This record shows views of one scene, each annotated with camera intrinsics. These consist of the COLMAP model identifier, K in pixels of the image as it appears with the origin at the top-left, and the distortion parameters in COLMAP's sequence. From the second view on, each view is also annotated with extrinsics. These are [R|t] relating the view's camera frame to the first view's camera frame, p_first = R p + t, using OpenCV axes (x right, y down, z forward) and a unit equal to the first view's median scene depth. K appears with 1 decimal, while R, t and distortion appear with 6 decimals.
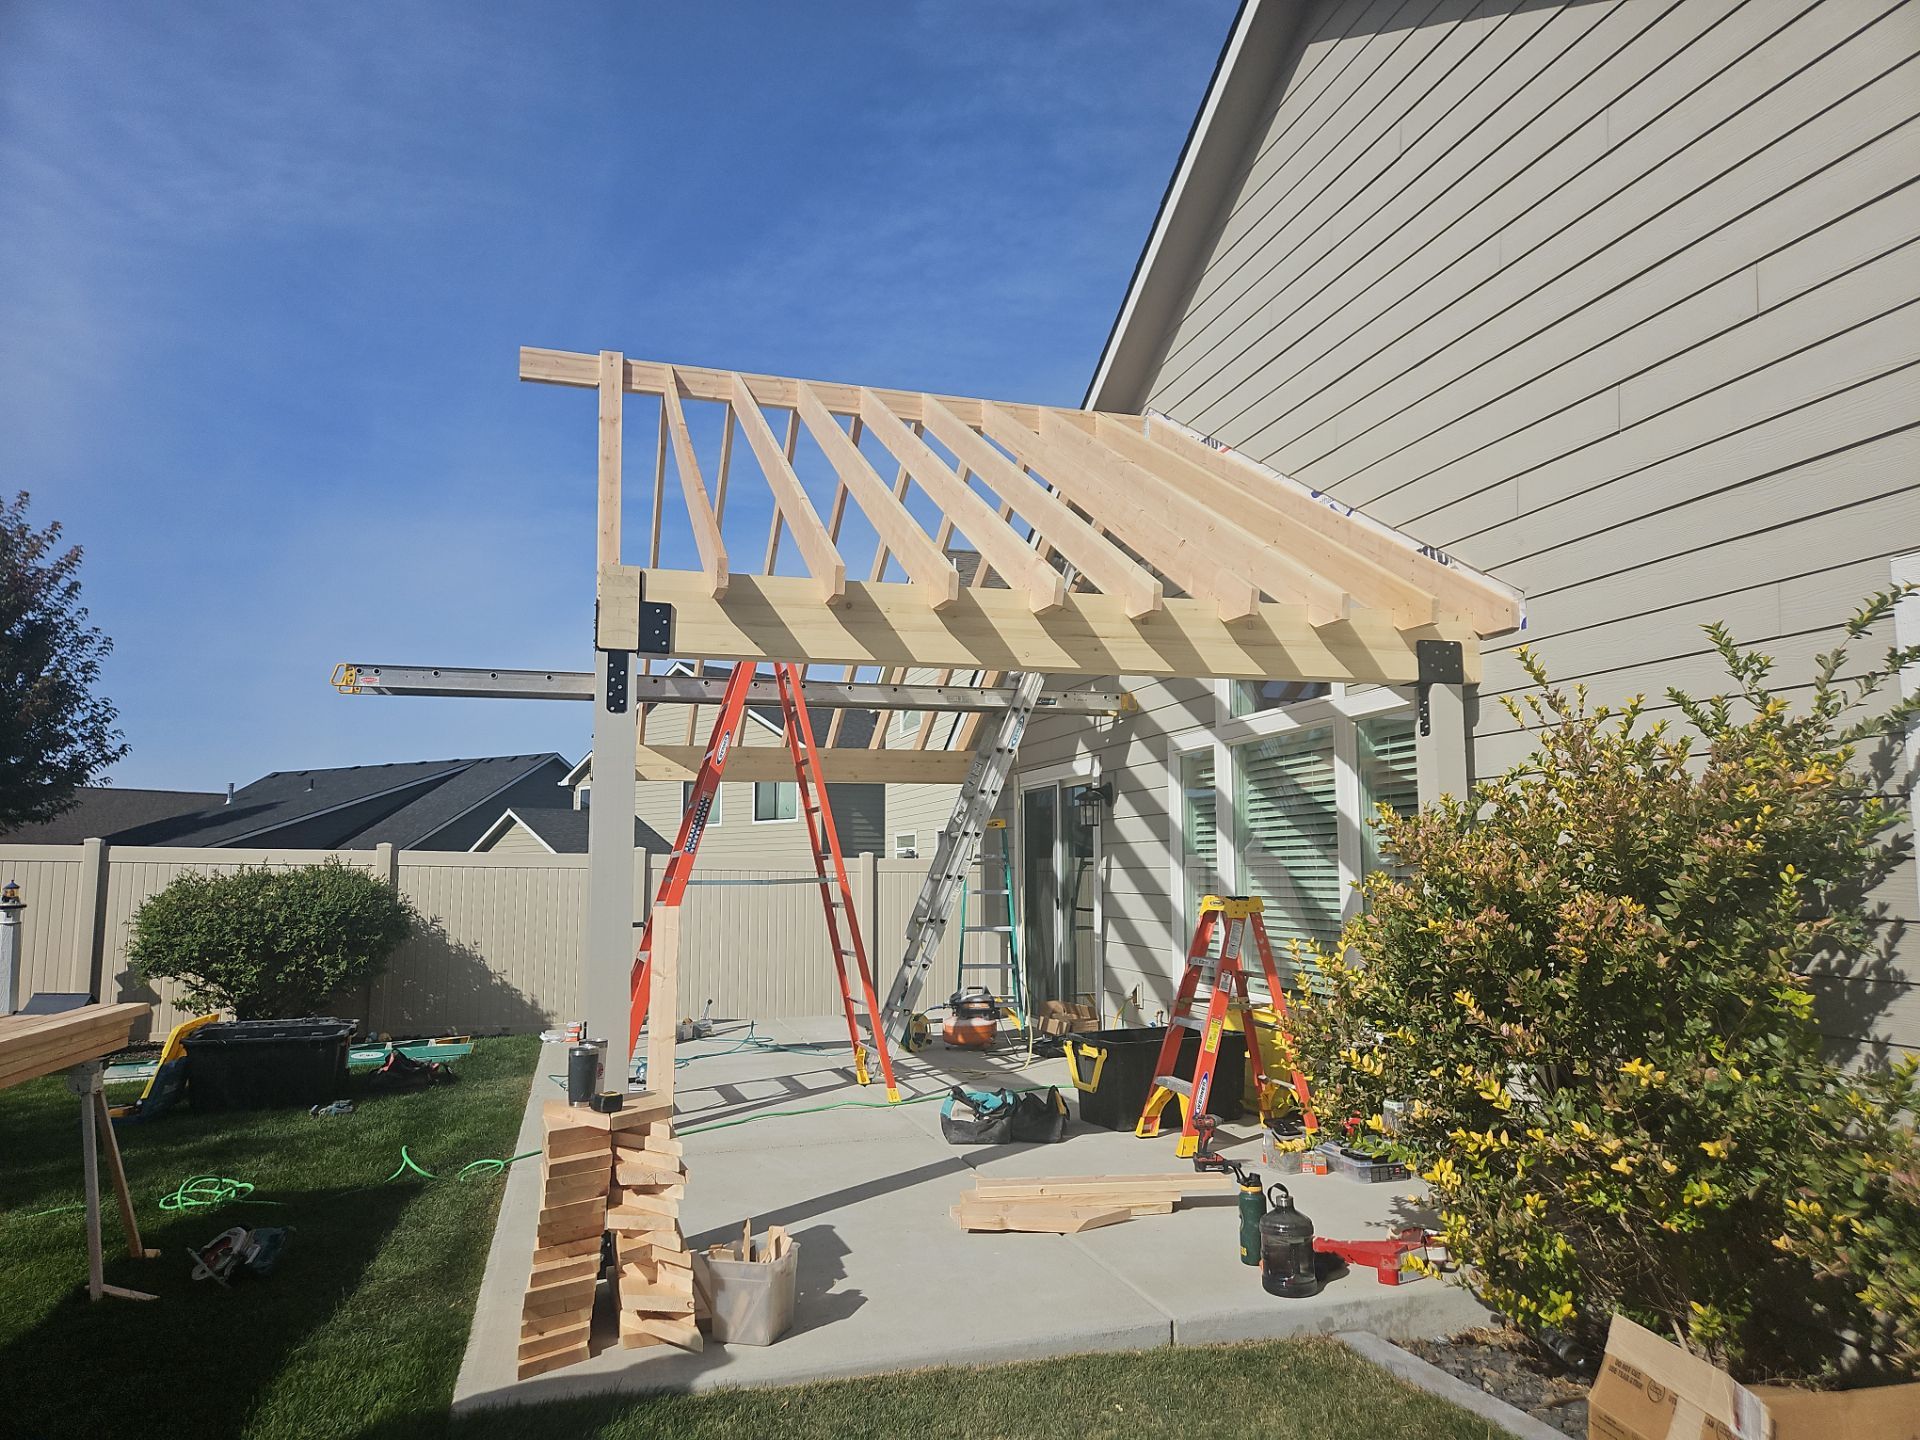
lens RADIAL K [[1261.4, 0, 961.1], [0, 1261.4, 741.6], [0, 0, 1]] dist [-0.003330, 0.077271]
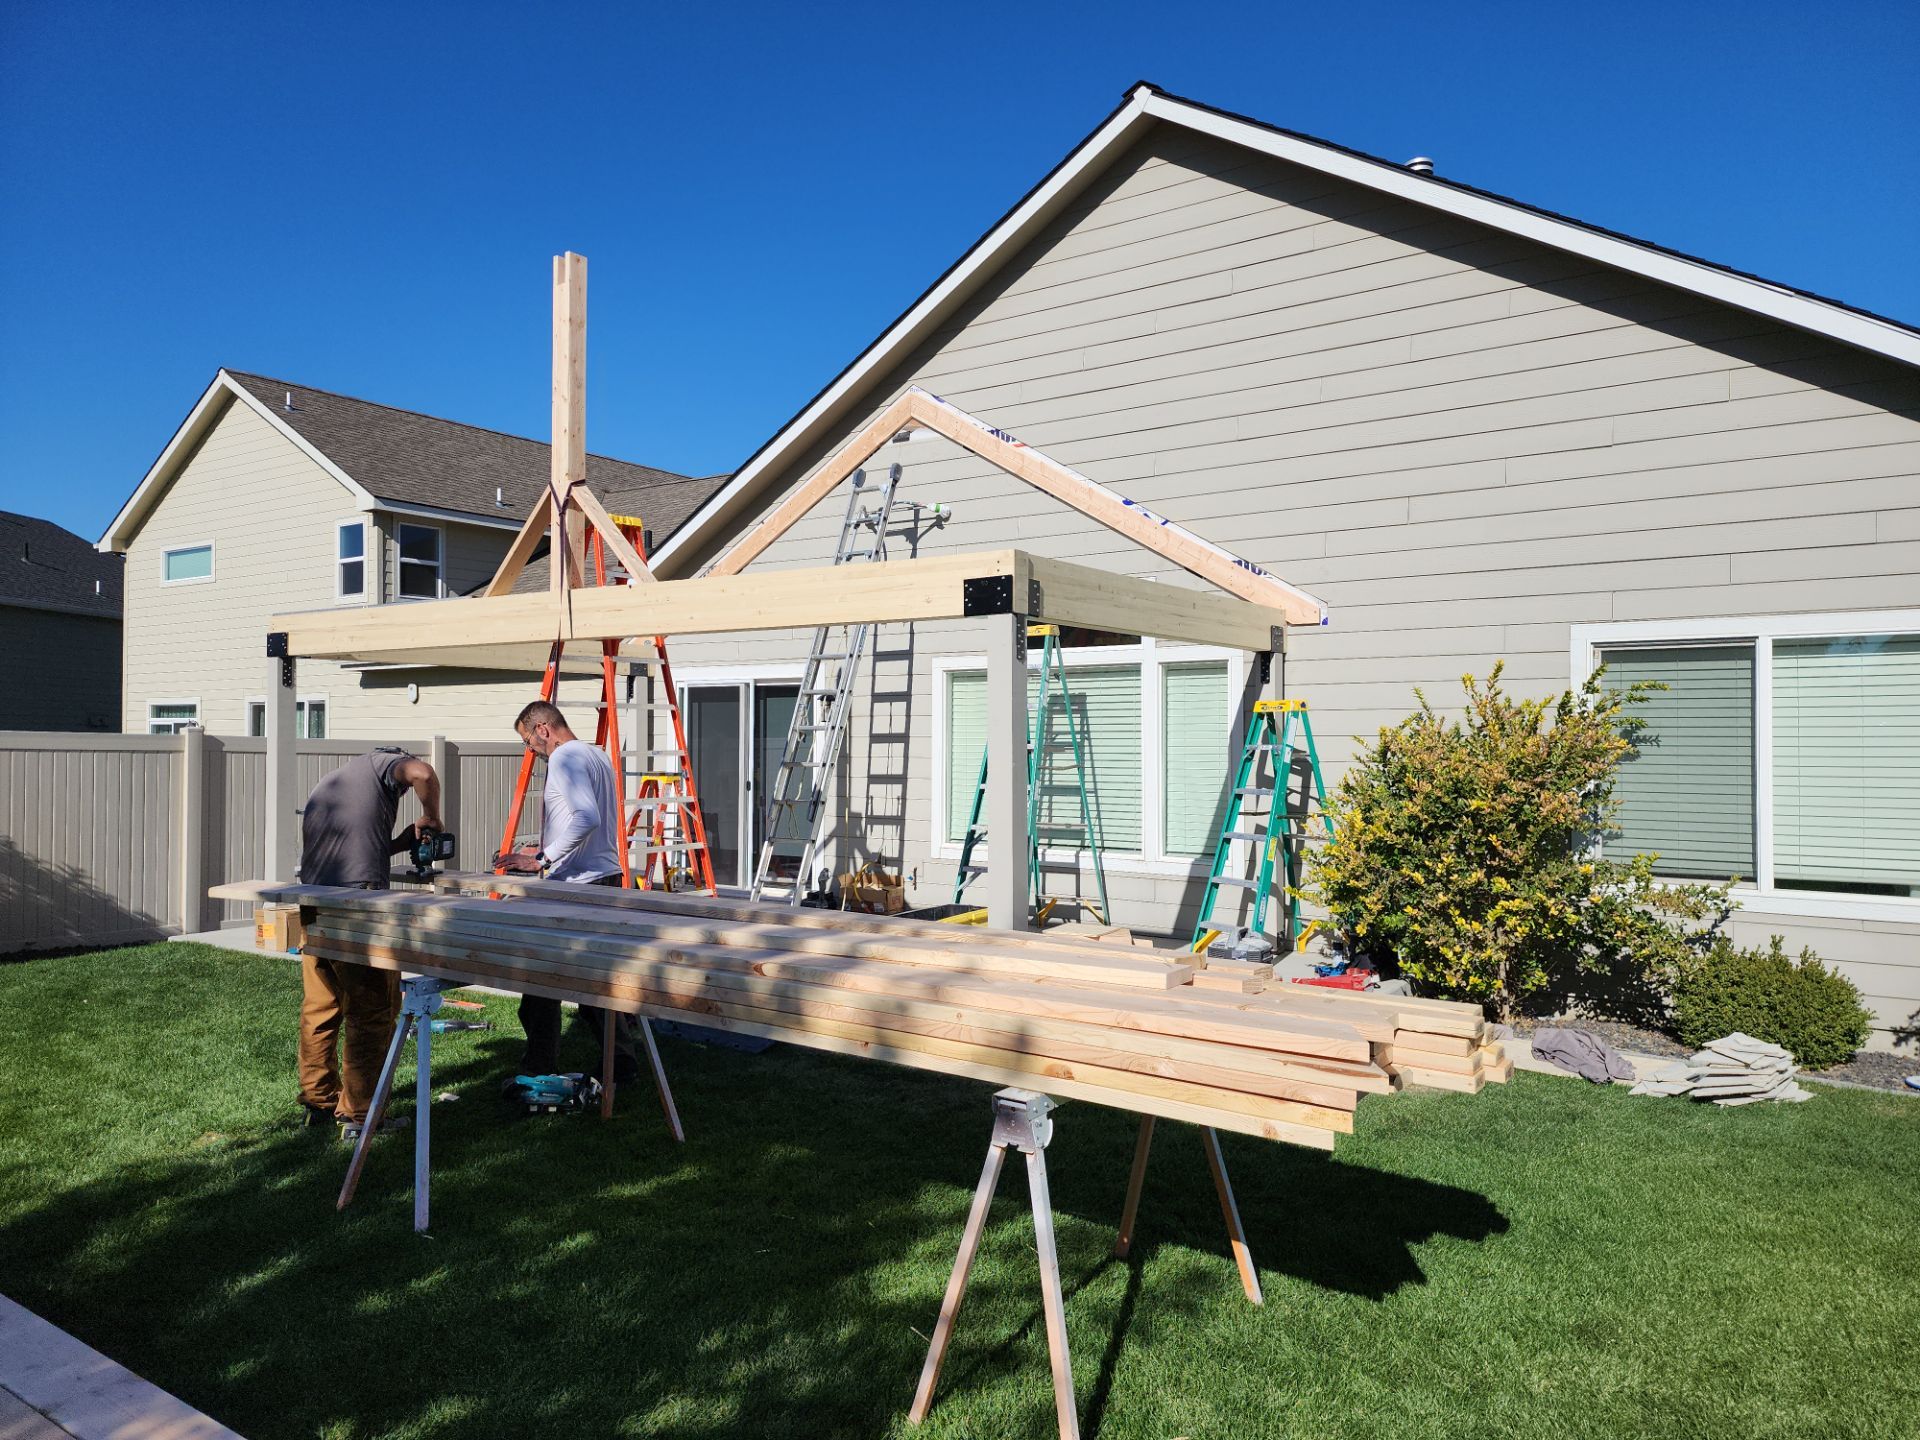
lens RADIAL K [[1272.1, 0, 949.4], [0, 1272.1, 721.2], [0, 0, 1]] dist [0.048949, -0.002457]
pose [[0.780326, 0.017127, 0.625139, -0.685763], [-0.071588, 0.995500, 0.062085, -0.020883], [-0.621263, -0.093199, 0.778040, -0.022970]]
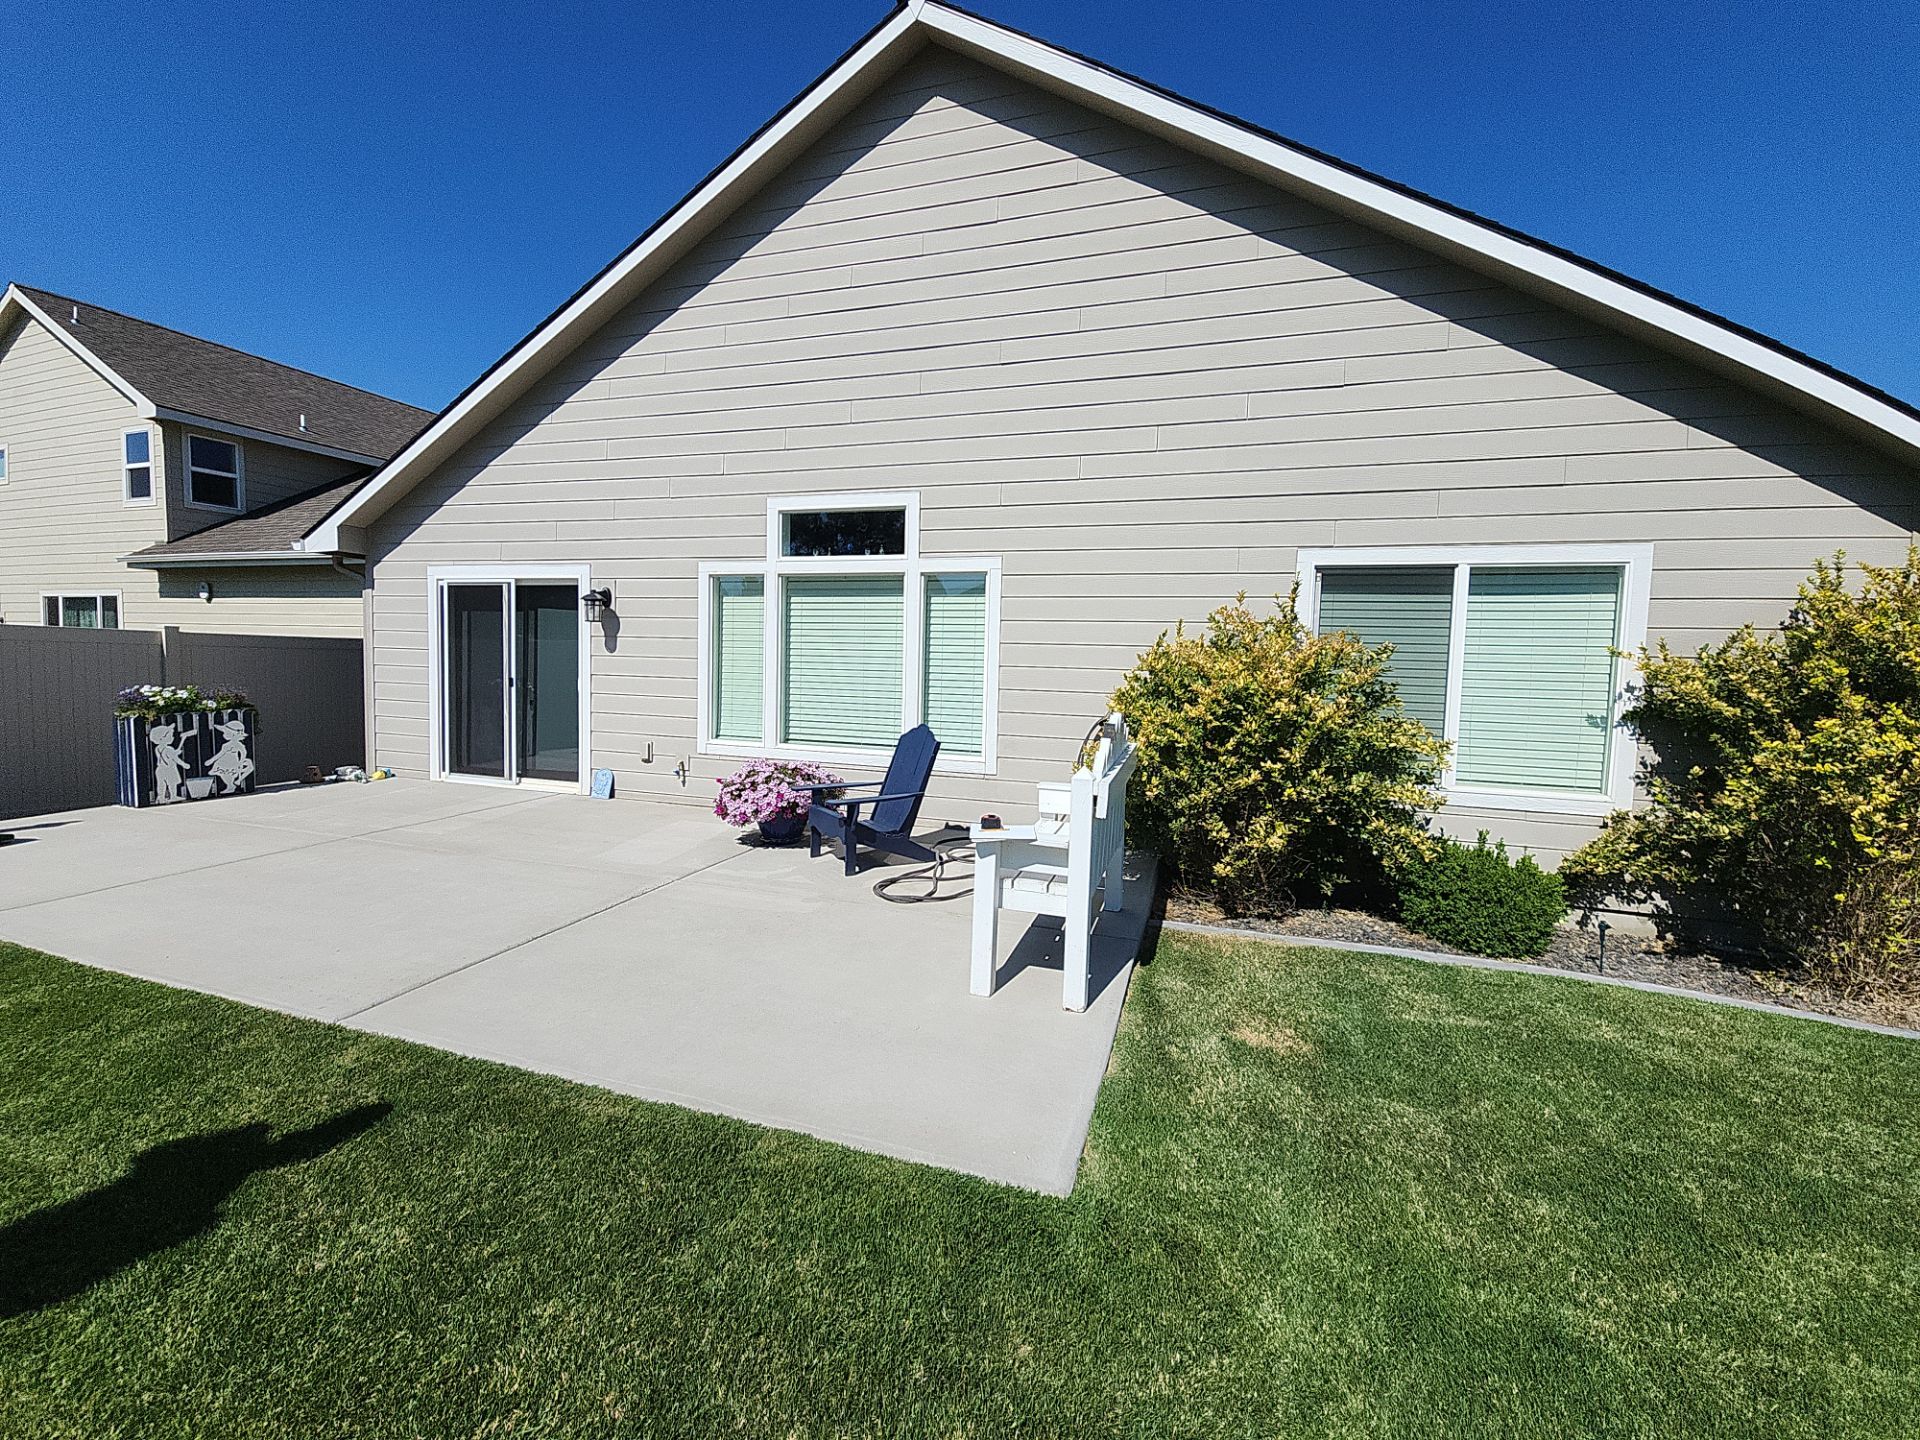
lens RADIAL K [[797.2, 0, 962.2], [0, 797.2, 705.3], [0, 0, 1]] dist [0.012765, -0.008579]
pose [[0.566503, -0.029221, 0.823541, -0.412864], [-0.113670, 0.987047, 0.113215, 0.021132], [-0.816182, -0.157748, 0.555844, 0.303449]]
